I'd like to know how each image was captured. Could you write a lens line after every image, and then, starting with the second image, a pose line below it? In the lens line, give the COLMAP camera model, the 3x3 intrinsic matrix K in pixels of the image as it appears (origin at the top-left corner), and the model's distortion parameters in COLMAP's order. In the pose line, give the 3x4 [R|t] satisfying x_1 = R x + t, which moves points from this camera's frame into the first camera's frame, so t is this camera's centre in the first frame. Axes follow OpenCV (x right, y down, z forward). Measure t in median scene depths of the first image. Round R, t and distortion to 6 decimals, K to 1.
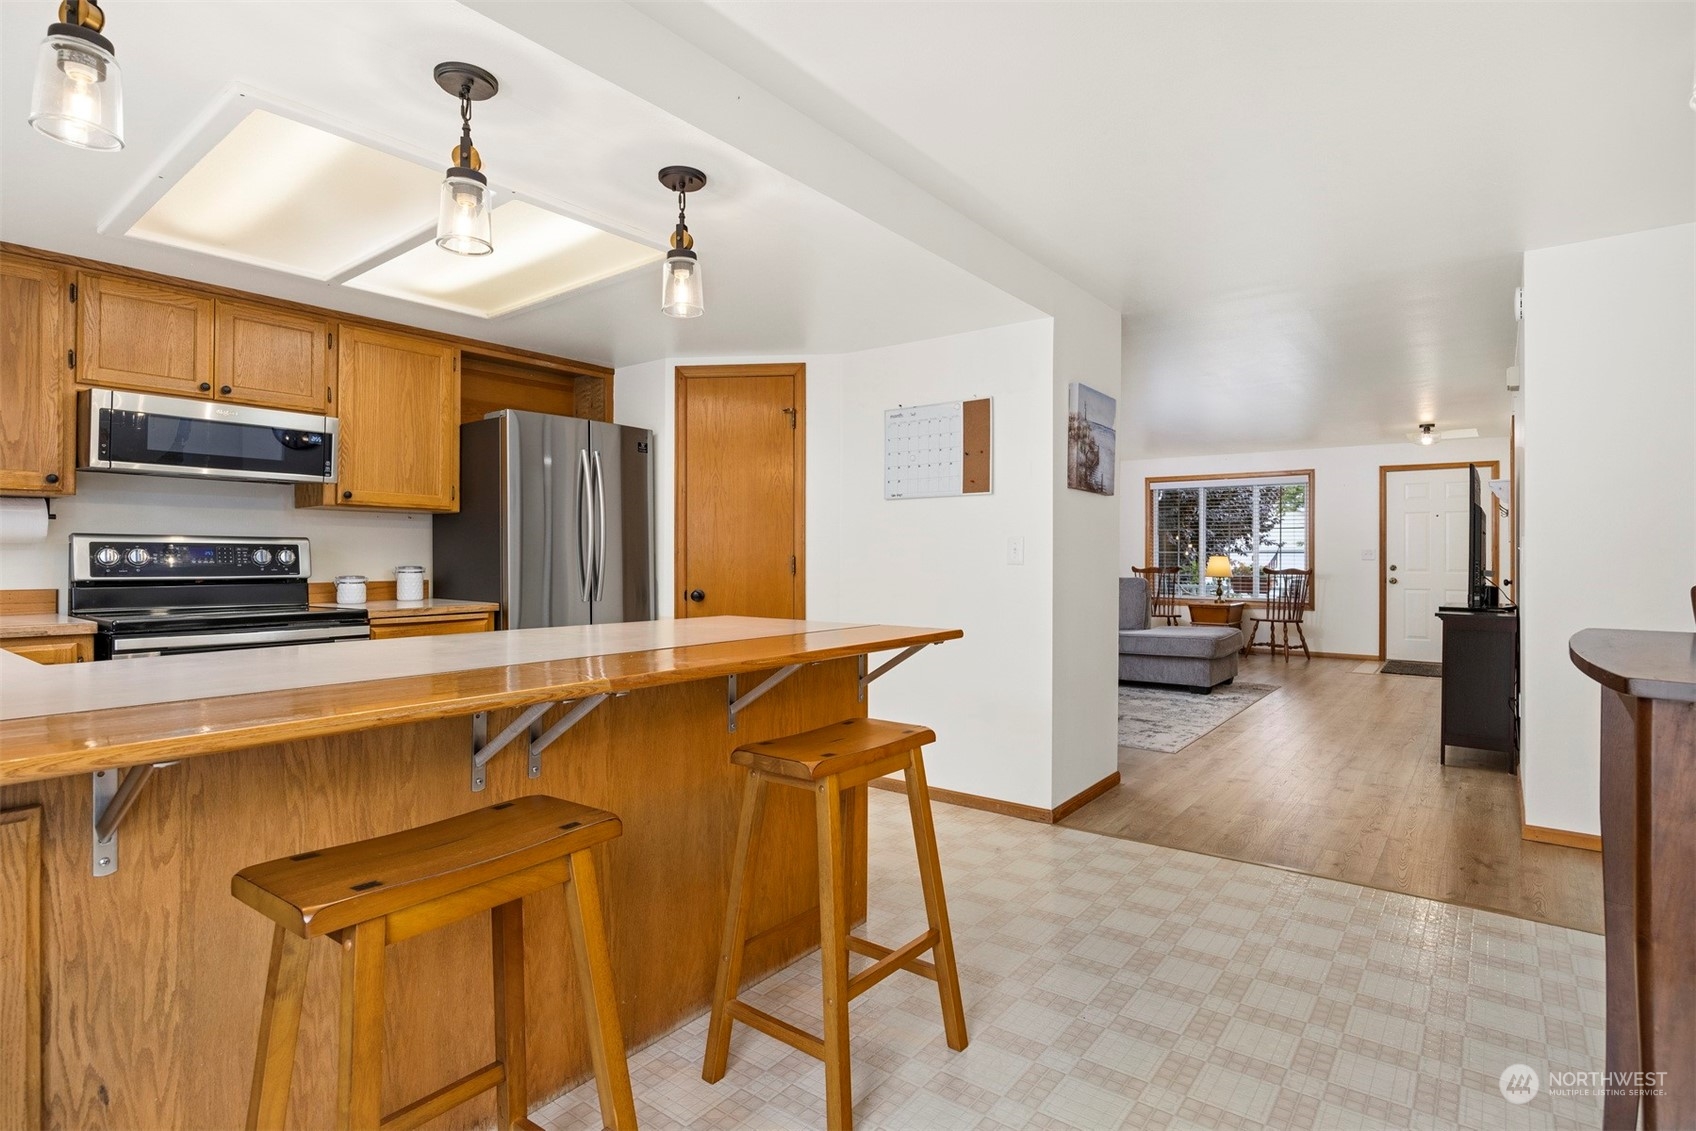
lens RADIAL K [[847.0, 0, 854.6], [0, 847.0, 553.0], [0, 0, 1]] dist [-0.012024, -0.000347]
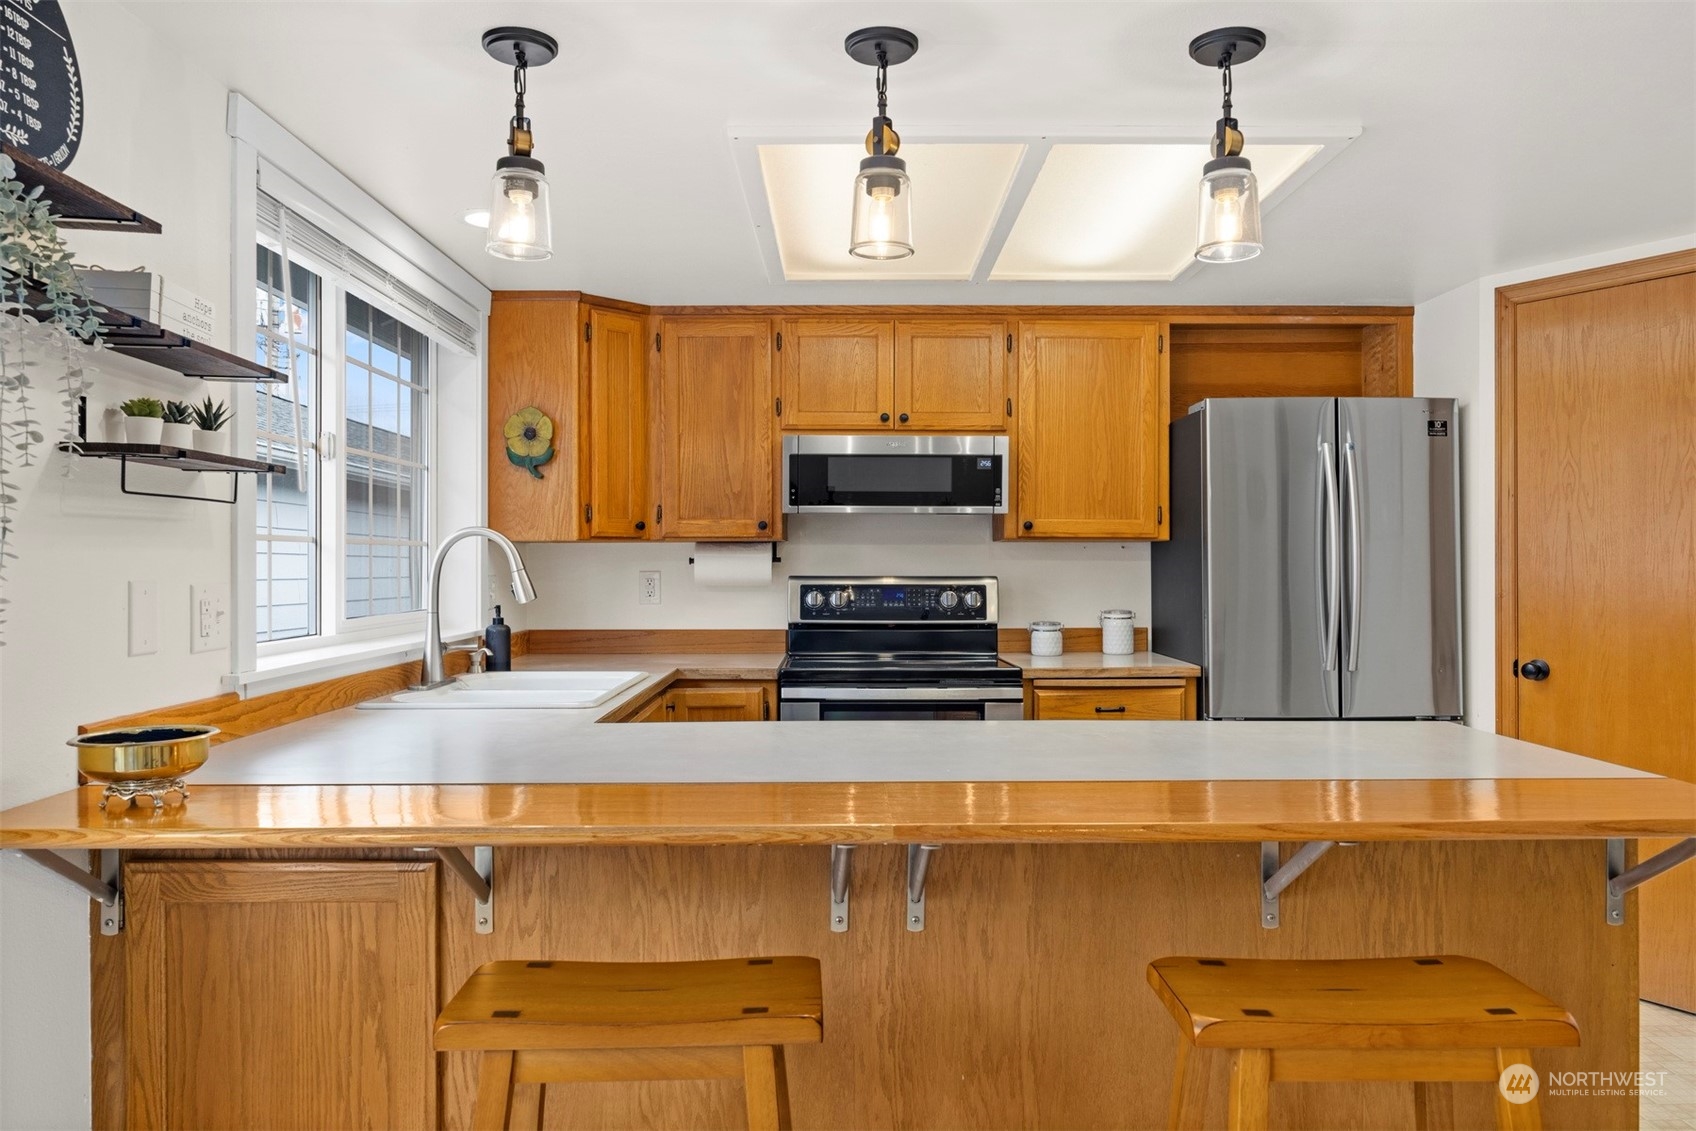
lens RADIAL K [[1194.1, 0, 848.0], [0, 1194.1, 565.5], [0, 0, 1]] dist [-0.002998, 0.001078]
pose [[0.616152, -0.000771, -0.787627, 0.222963], [0.005272, 0.999981, 0.003146, -0.035878], [0.787609, -0.006091, 0.616145, 0.143401]]
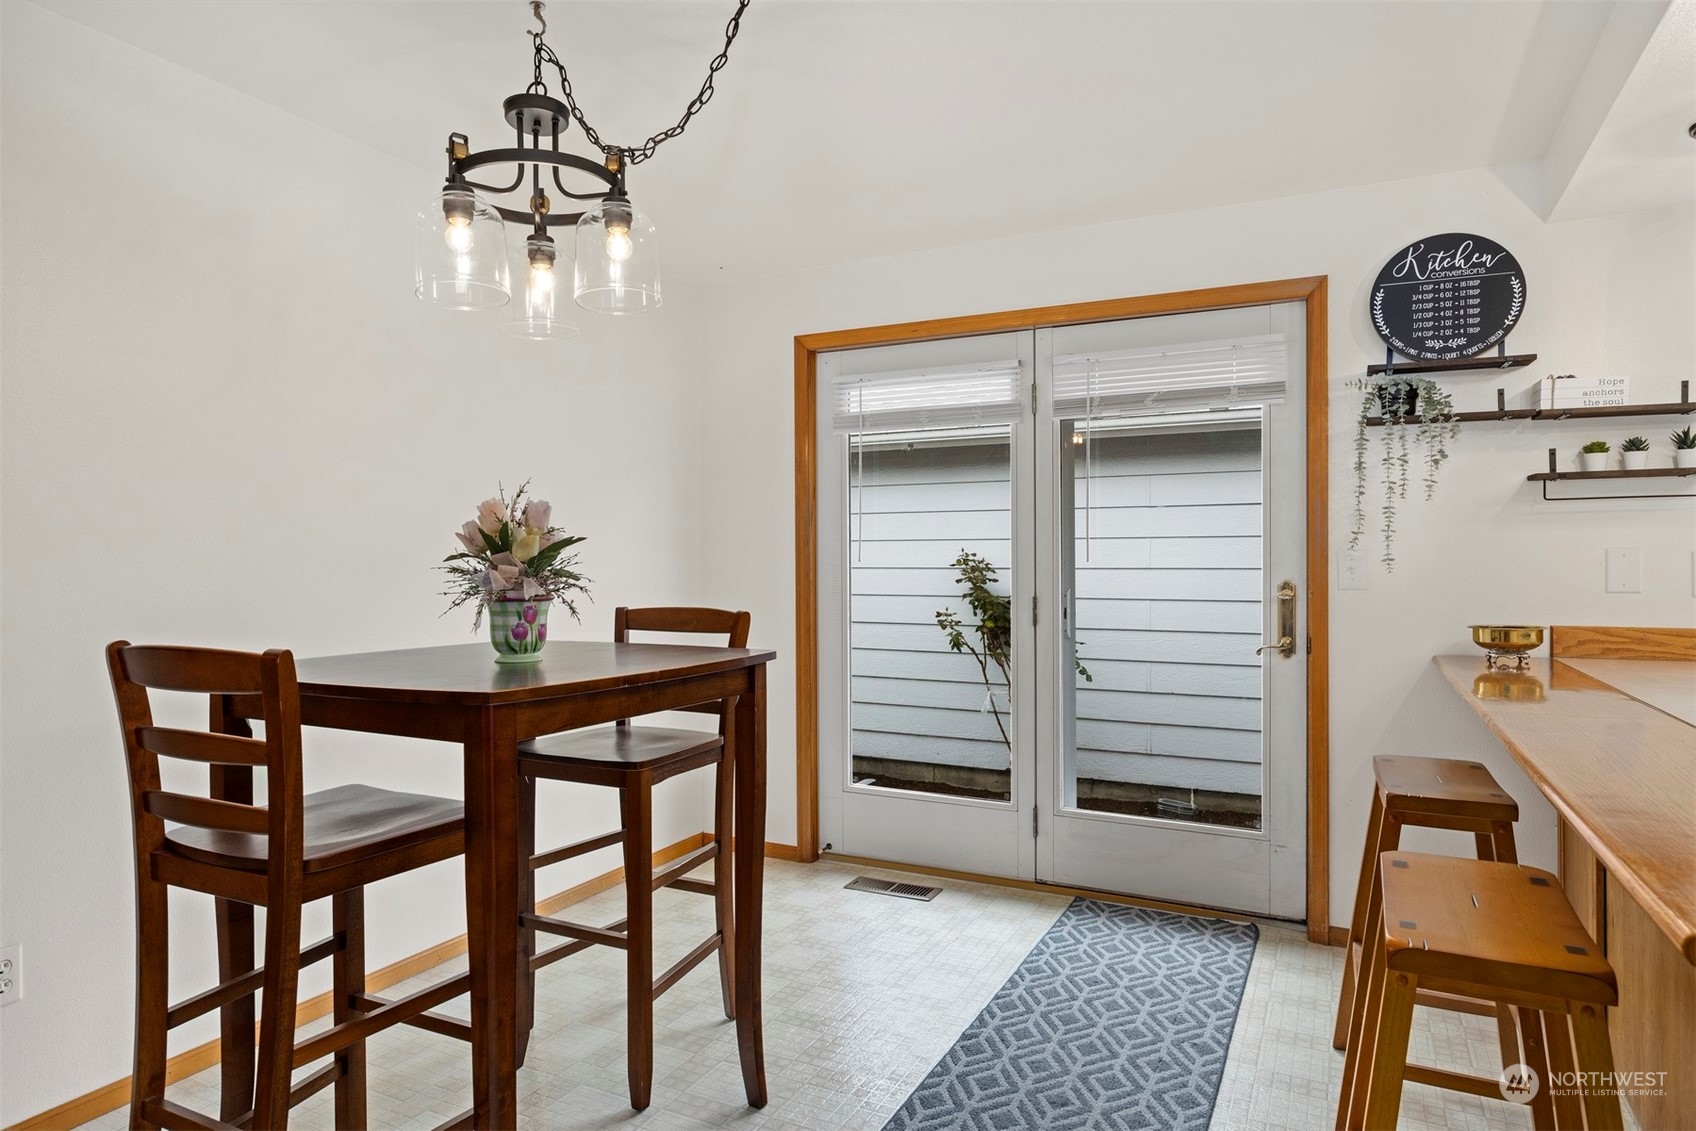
lens RADIAL K [[975.2, 0, 853.4], [0, 975.2, 561.9], [0, 0, 1]] dist [-0.005363, -0.000223]
pose [[-0.982443, 0.001933, -0.186555, 0.314915], [0.002762, 0.999987, -0.004183, -0.015580], [0.186544, -0.004625, -0.982436, 0.899621]]
